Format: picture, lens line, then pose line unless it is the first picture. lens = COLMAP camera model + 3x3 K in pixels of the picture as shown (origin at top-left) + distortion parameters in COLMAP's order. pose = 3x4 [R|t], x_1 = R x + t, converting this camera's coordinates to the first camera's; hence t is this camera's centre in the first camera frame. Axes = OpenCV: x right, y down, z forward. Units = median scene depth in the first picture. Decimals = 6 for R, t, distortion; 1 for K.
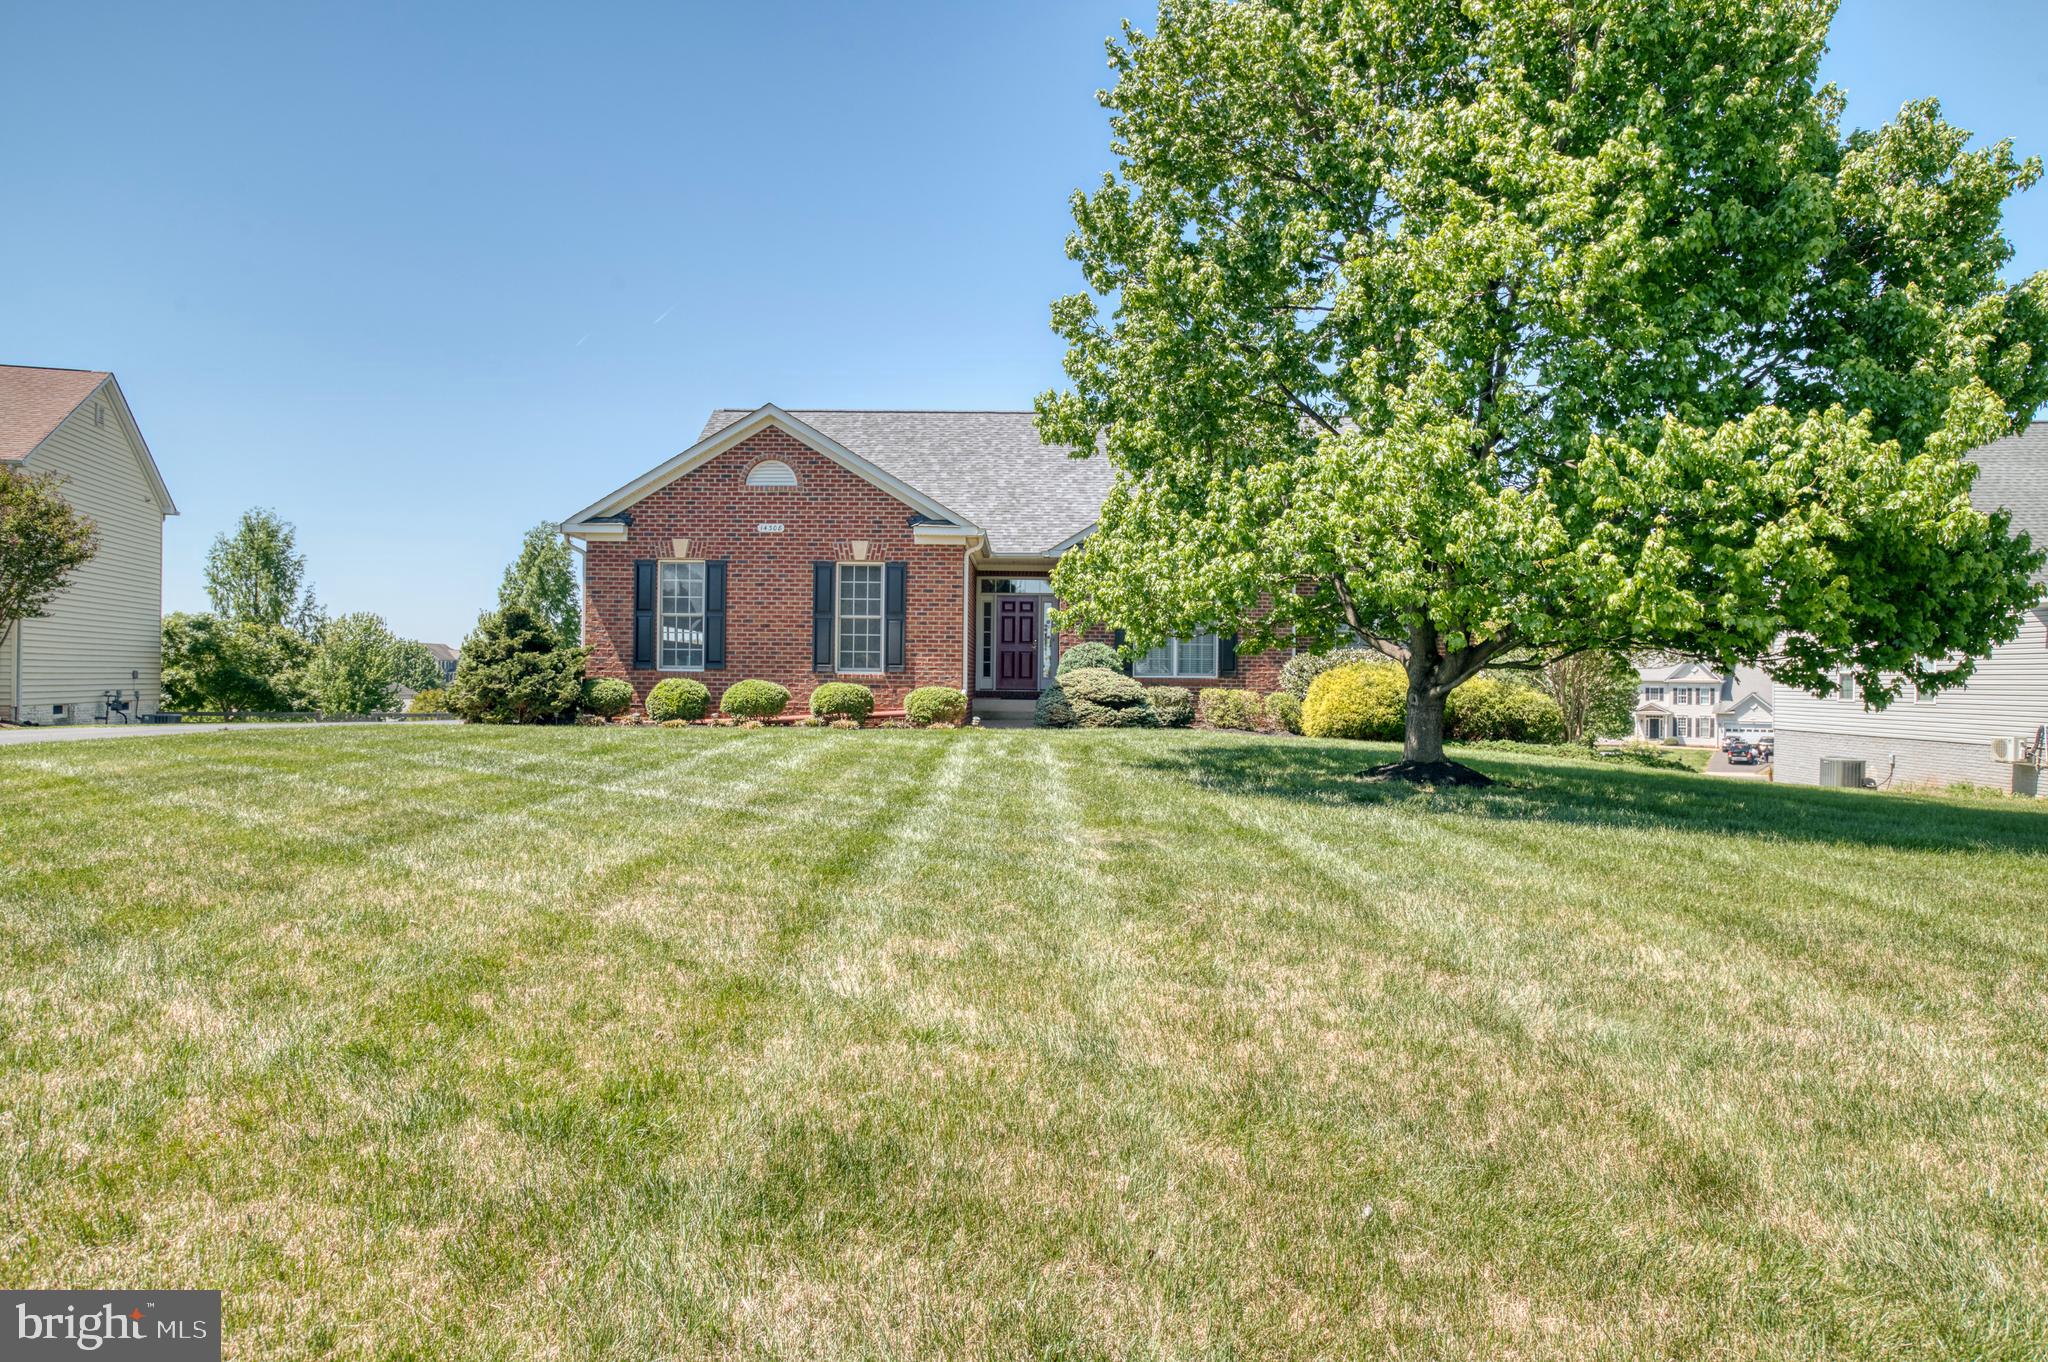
lens RADIAL K [[1288.0, 0, 1024.0], [0, 1288.0, 681.0], [0, 0, 1]] dist [-0.067560, 0.070280]
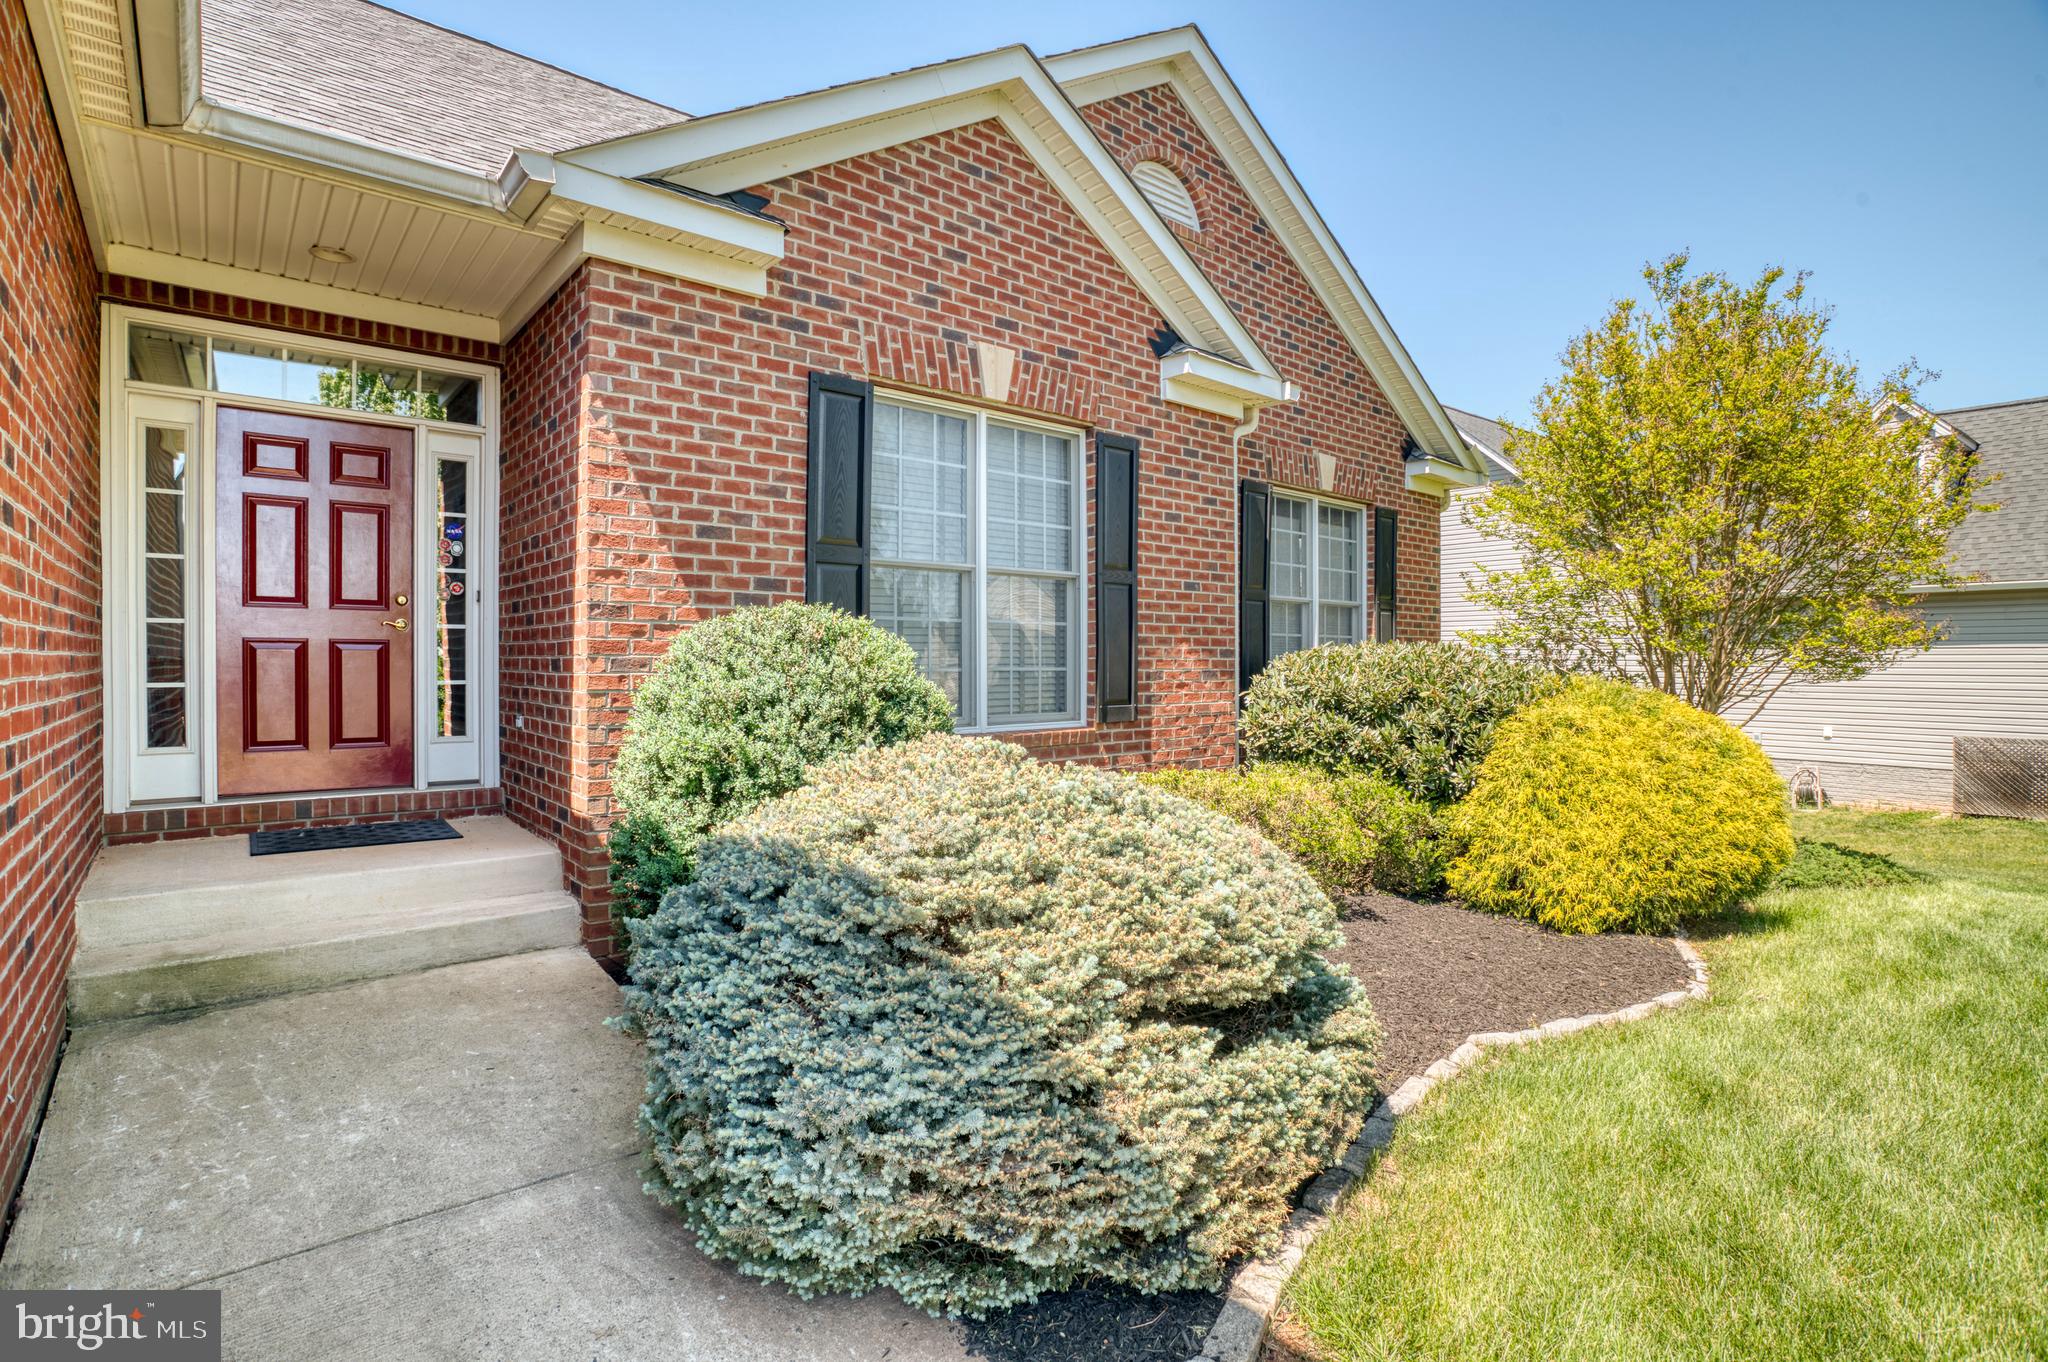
lens RADIAL K [[1001.1, 0, 1024.0], [0, 1001.1, 681.0], [0, 0, 1]] dist [-0.077113, 0.029229]
pose [[0.756512, -0.020803, 0.653649, -0.028764], [0.004544, 0.999637, 0.026556, -0.022750], [-0.653964, -0.017120, 0.756332, 0.894625]]
